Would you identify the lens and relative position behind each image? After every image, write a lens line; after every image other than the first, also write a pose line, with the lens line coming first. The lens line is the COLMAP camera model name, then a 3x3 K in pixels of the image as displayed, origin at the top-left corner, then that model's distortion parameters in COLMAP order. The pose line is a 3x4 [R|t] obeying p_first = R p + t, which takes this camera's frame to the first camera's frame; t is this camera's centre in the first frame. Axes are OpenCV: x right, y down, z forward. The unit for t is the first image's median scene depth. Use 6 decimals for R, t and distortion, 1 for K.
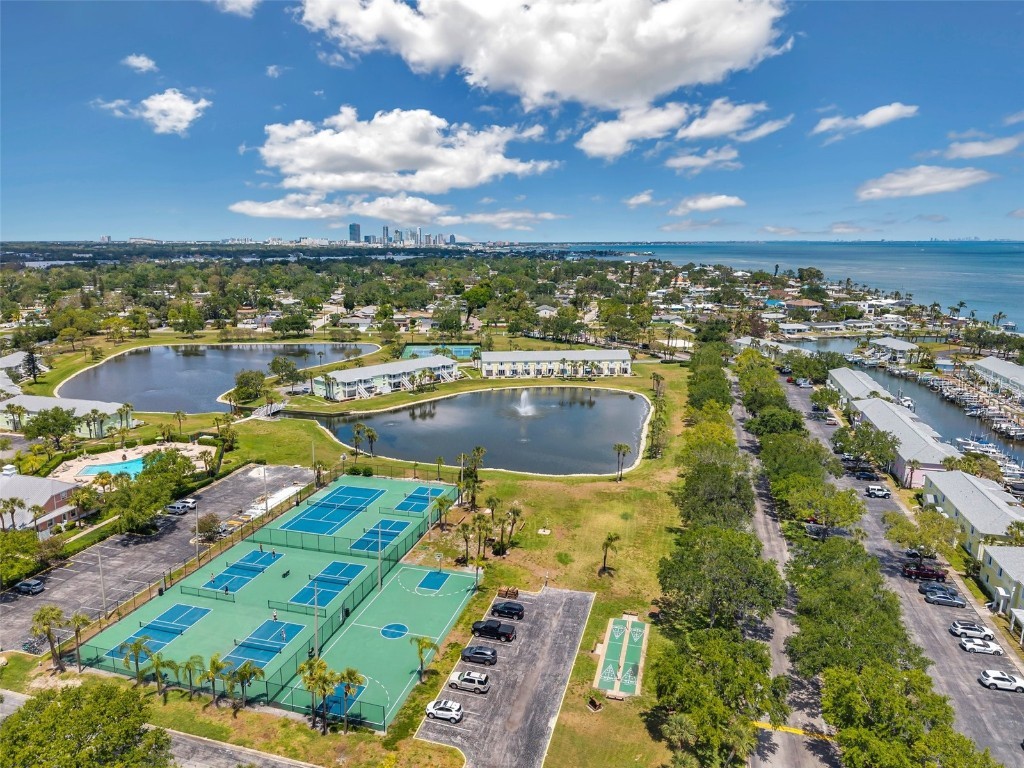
lens RADIAL K [[695.4, 0, 493.3], [0, 695.4, 379.0], [0, 0, 1]] dist [0.024851, -0.021898]
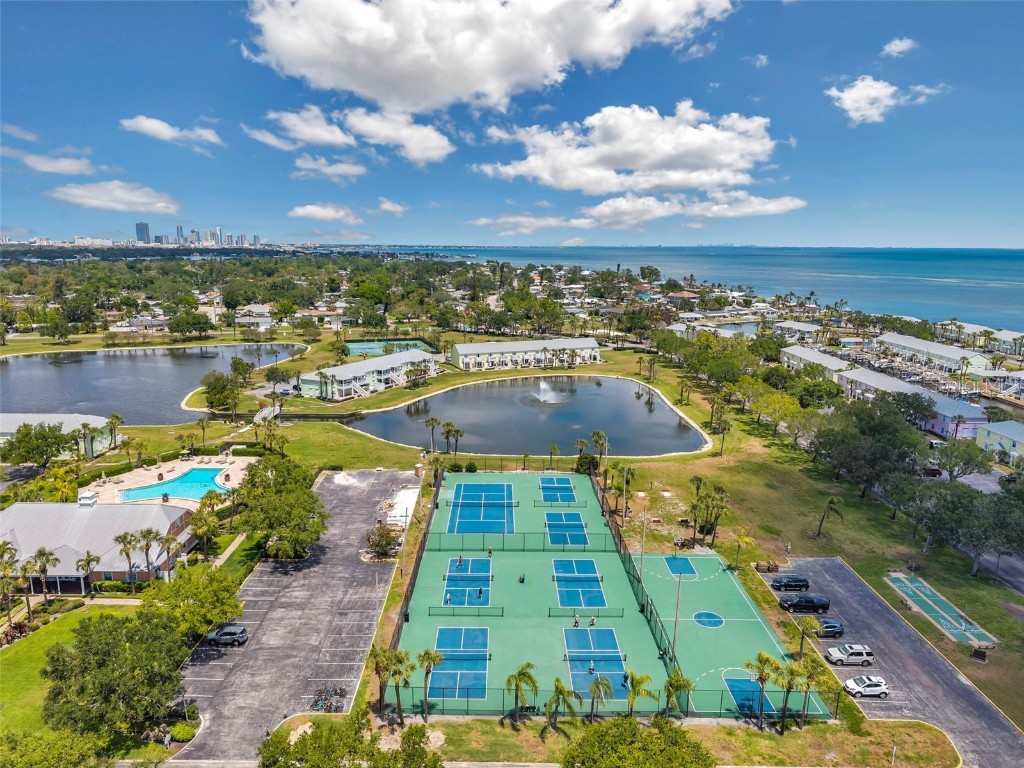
lens RADIAL K [[695.4, 0, 493.3], [0, 695.4, 379.0], [0, 0, 1]] dist [0.024851, -0.021898]
pose [[0.958477, -0.047254, 0.281227, -0.345701], [0.049031, 0.998797, 0.000721, 0.015636], [-0.280922, 0.013098, 0.959641, 0.101263]]
